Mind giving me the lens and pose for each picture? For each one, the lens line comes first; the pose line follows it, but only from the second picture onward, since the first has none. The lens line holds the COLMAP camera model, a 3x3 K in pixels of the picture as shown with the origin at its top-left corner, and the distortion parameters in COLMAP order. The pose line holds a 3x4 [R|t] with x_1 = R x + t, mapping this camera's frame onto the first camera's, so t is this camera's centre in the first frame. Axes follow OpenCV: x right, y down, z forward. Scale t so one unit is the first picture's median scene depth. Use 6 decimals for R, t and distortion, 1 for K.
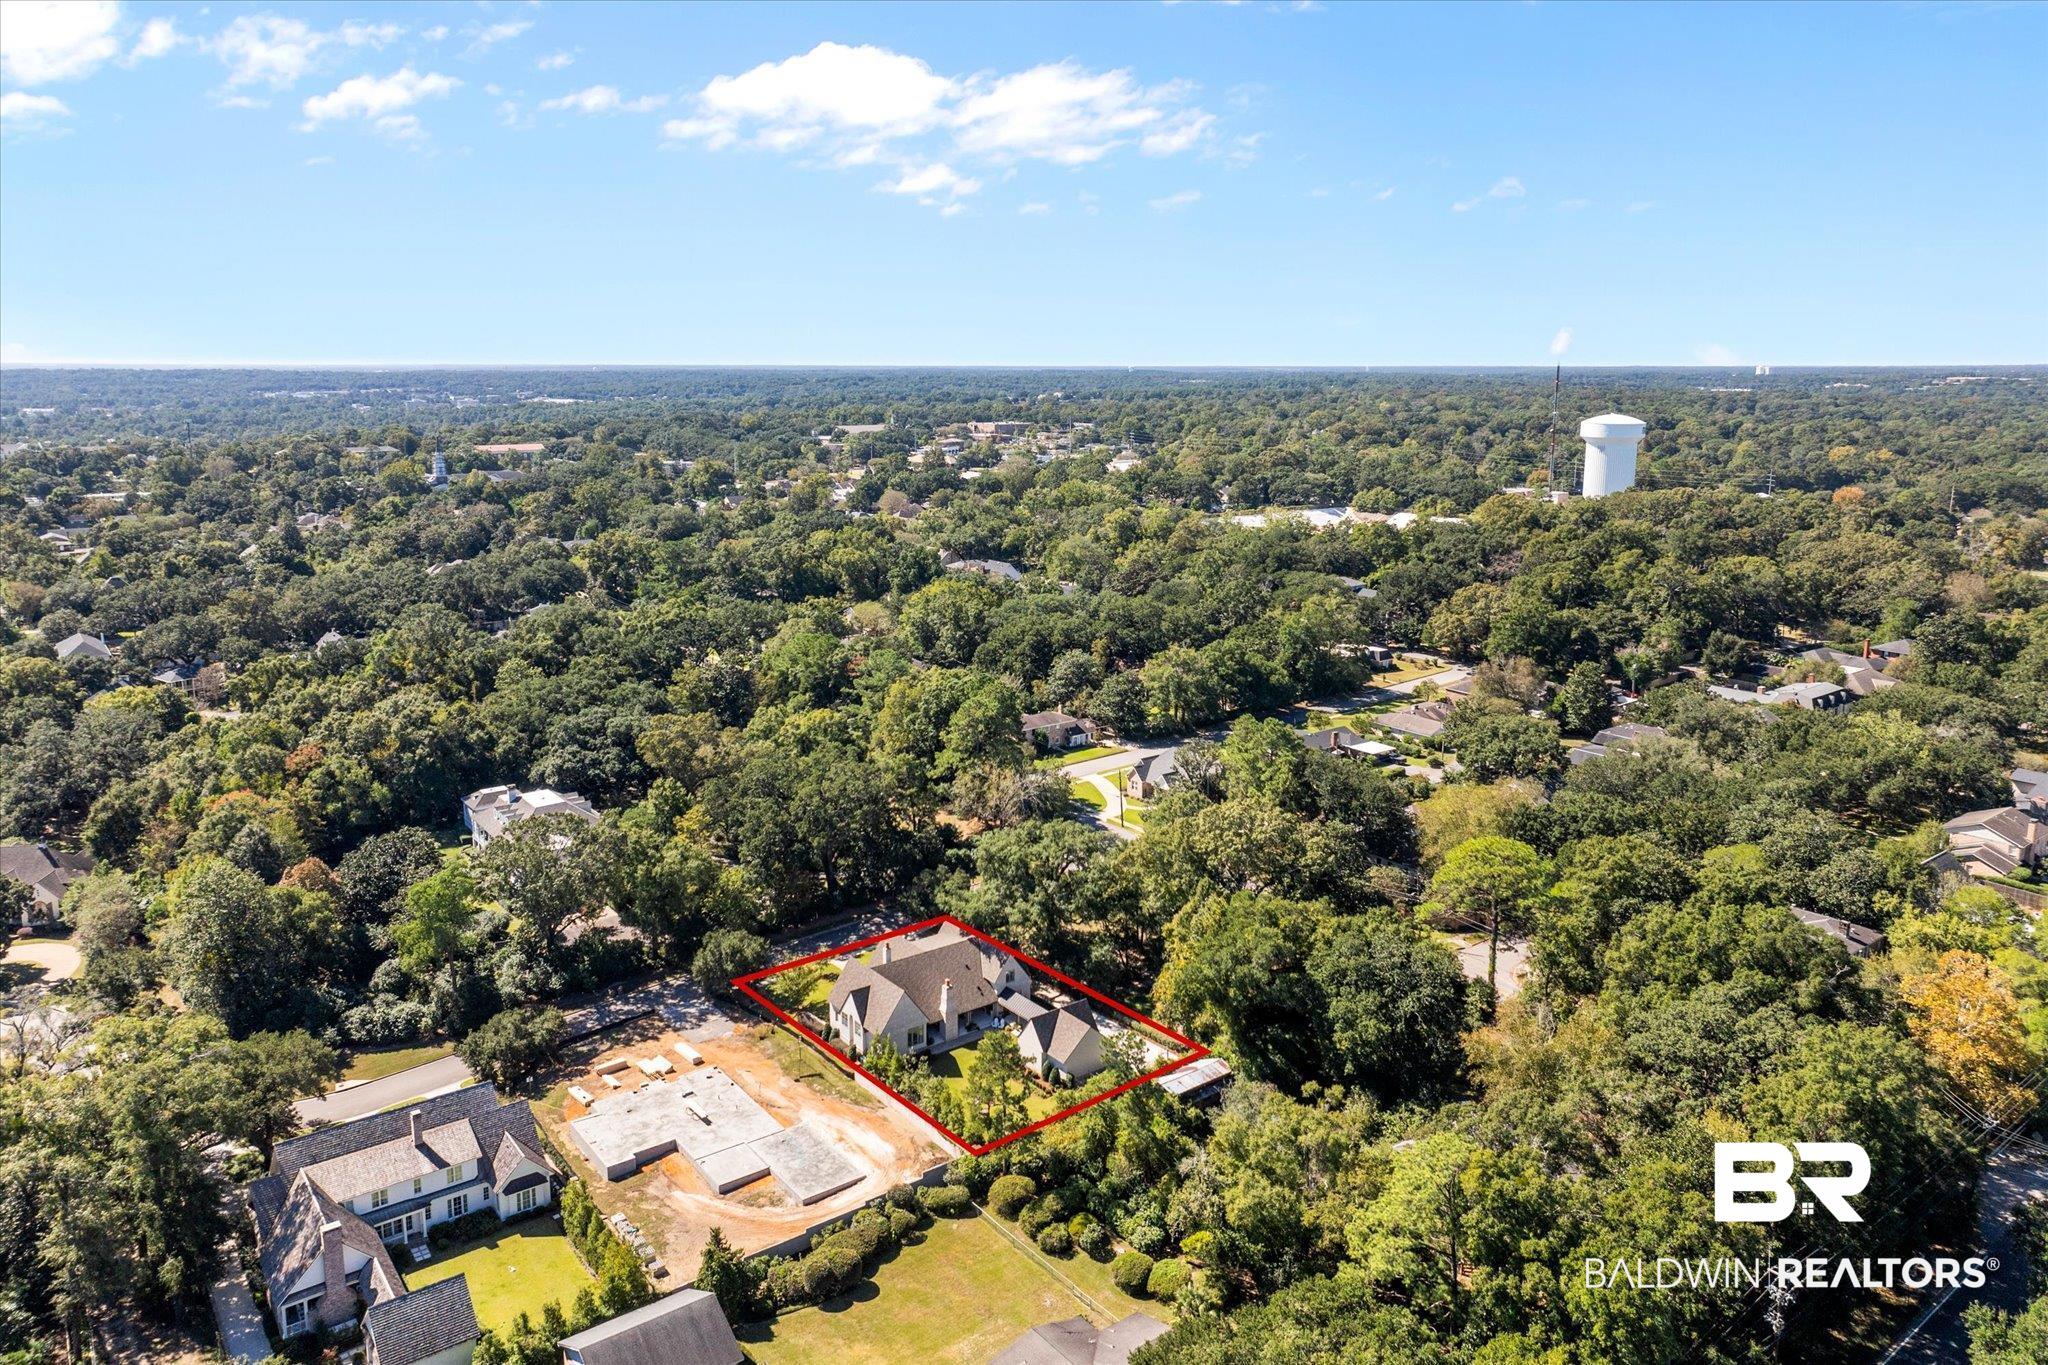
lens RADIAL K [[932.4, 0, 1024.0], [0, 932.4, 682.5], [0, 0, 1]] dist [-0.002681, 0.000020]
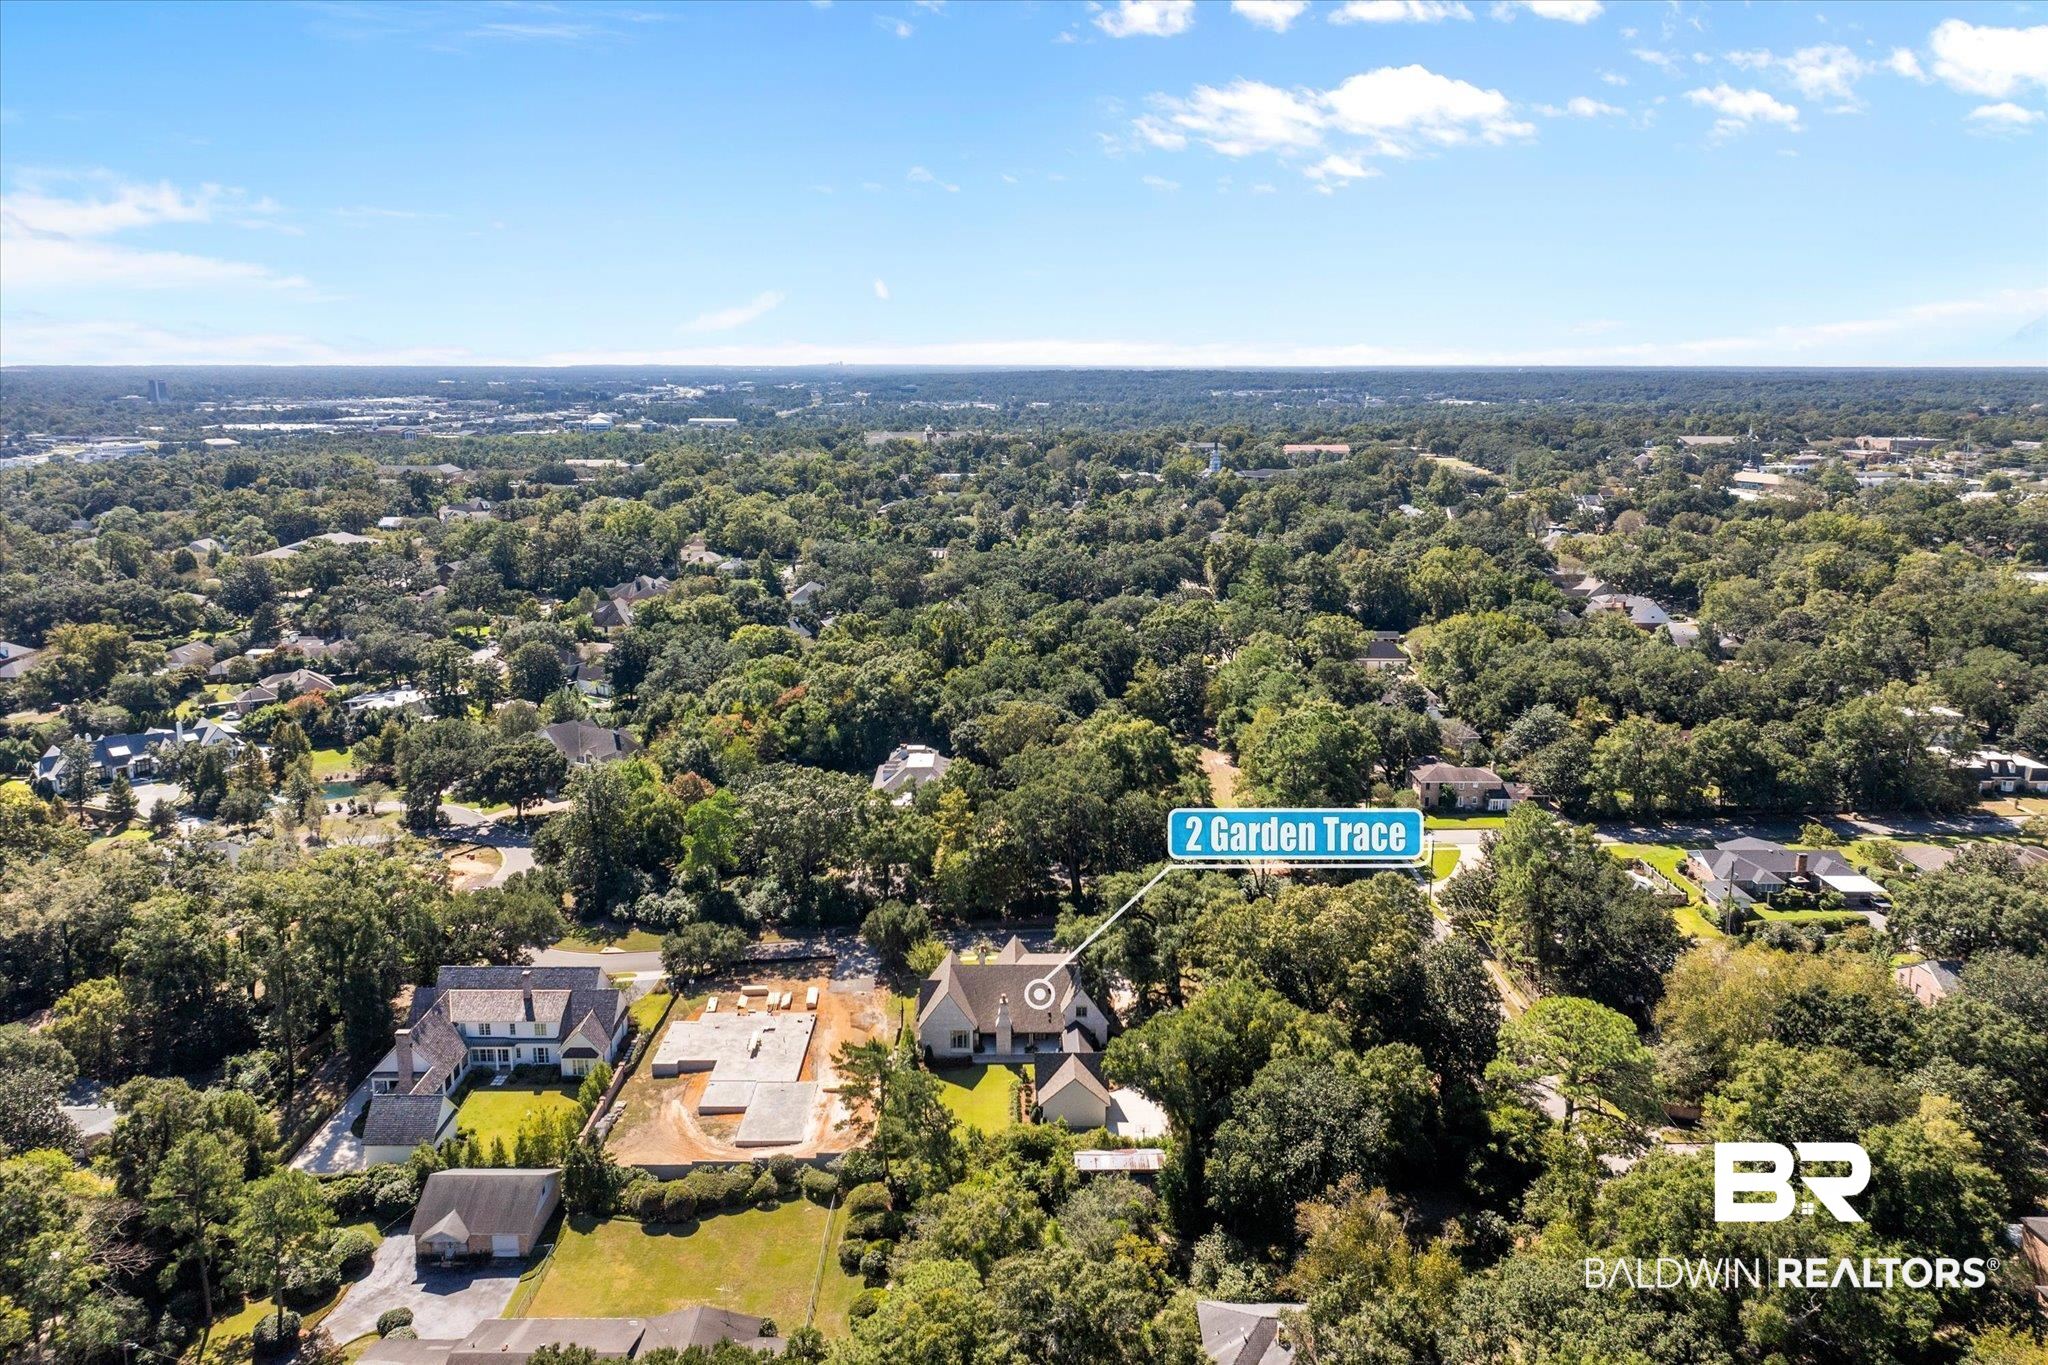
lens RADIAL K [[959.9, 0, 1023.9], [0, 959.9, 706.1], [0, 0, 1]] dist [-0.000176, -0.000080]
pose [[0.898311, 0.151284, -0.412492, 0.416352], [-0.147029, 0.988230, 0.042243, -0.040541], [0.414028, 0.022701, 0.909981, 0.098674]]
